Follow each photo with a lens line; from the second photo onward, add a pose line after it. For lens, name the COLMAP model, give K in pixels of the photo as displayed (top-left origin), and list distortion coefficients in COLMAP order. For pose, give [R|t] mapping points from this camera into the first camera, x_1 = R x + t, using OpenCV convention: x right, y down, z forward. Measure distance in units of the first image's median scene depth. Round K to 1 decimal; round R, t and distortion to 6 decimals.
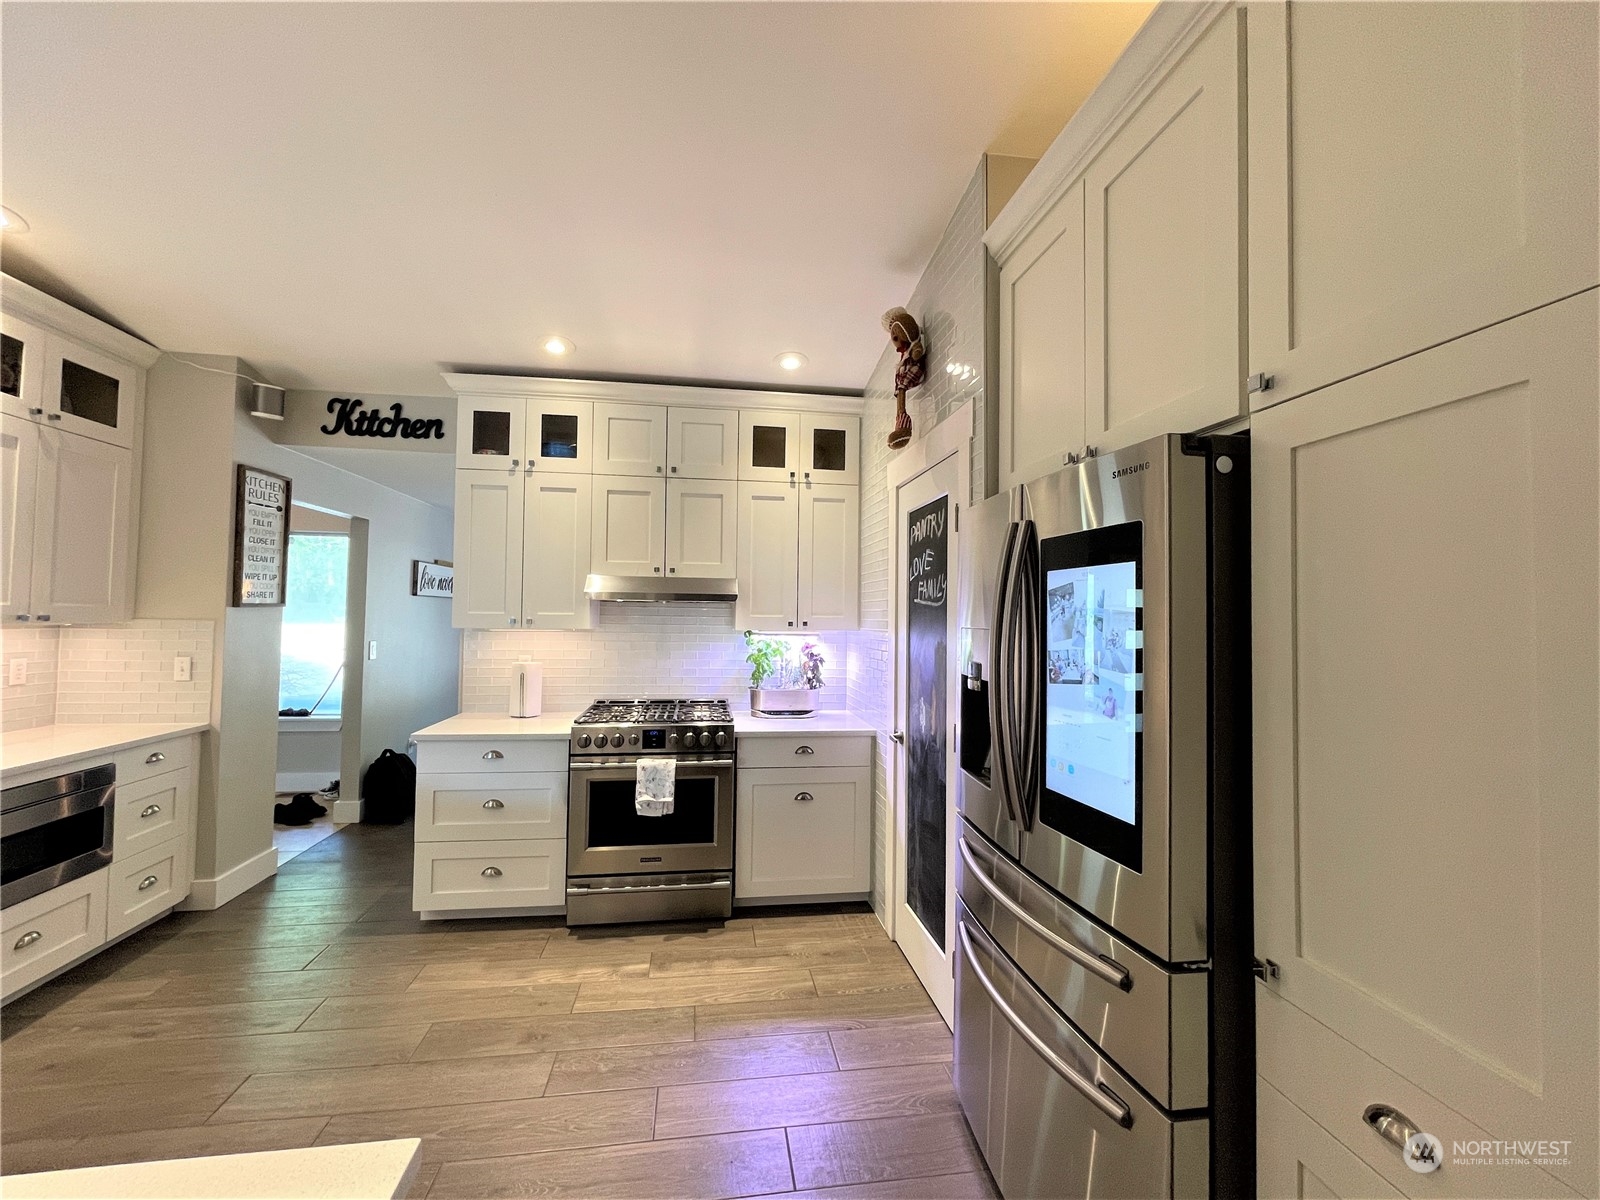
lens RADIAL K [[647.1, 0, 788.9], [0, 647.1, 597.9], [0, 0, 1]] dist [0.000254, -0.000474]
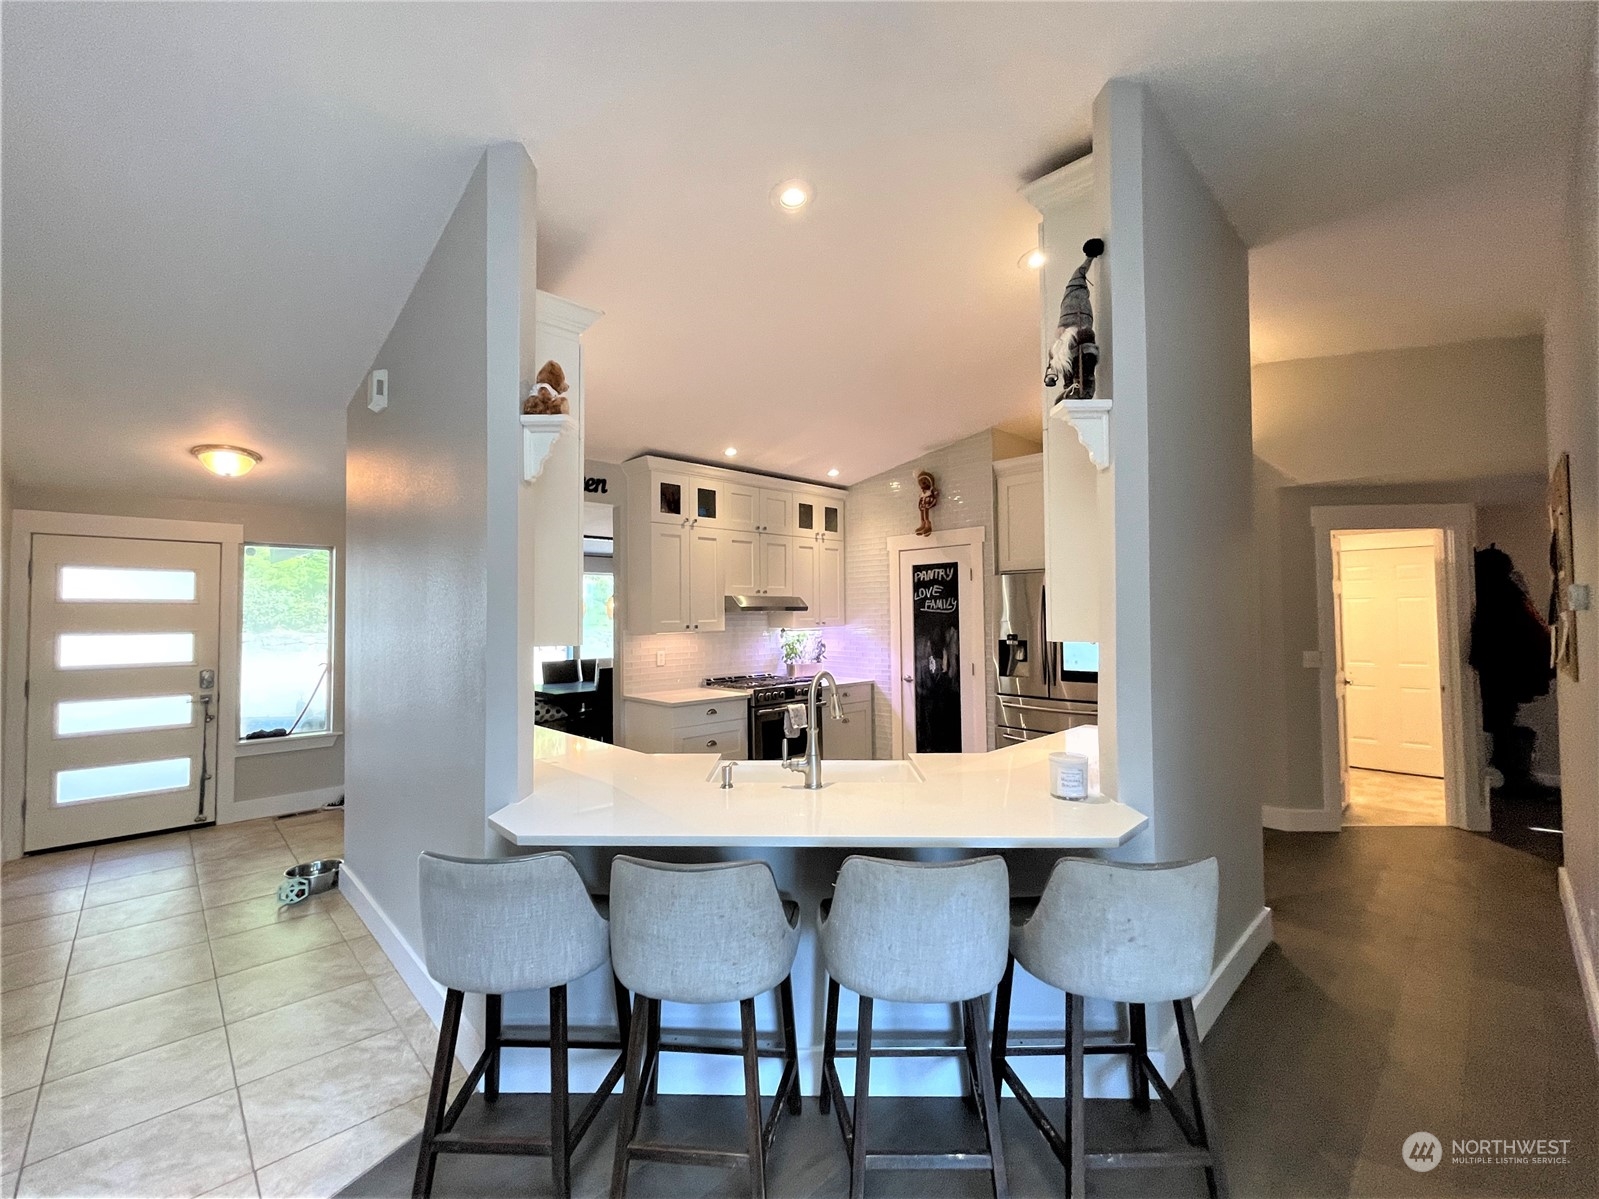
lens RADIAL K [[646.7, 0, 806.7], [0, 646.7, 597.5], [0, 0, 1]] dist [0.000254, -0.000474]
pose [[0.811955, -0.005503, 0.583694, -1.044593], [0.005047, 0.999984, 0.002407, -0.032527], [-0.583698, 0.000992, 0.811970, -0.358680]]
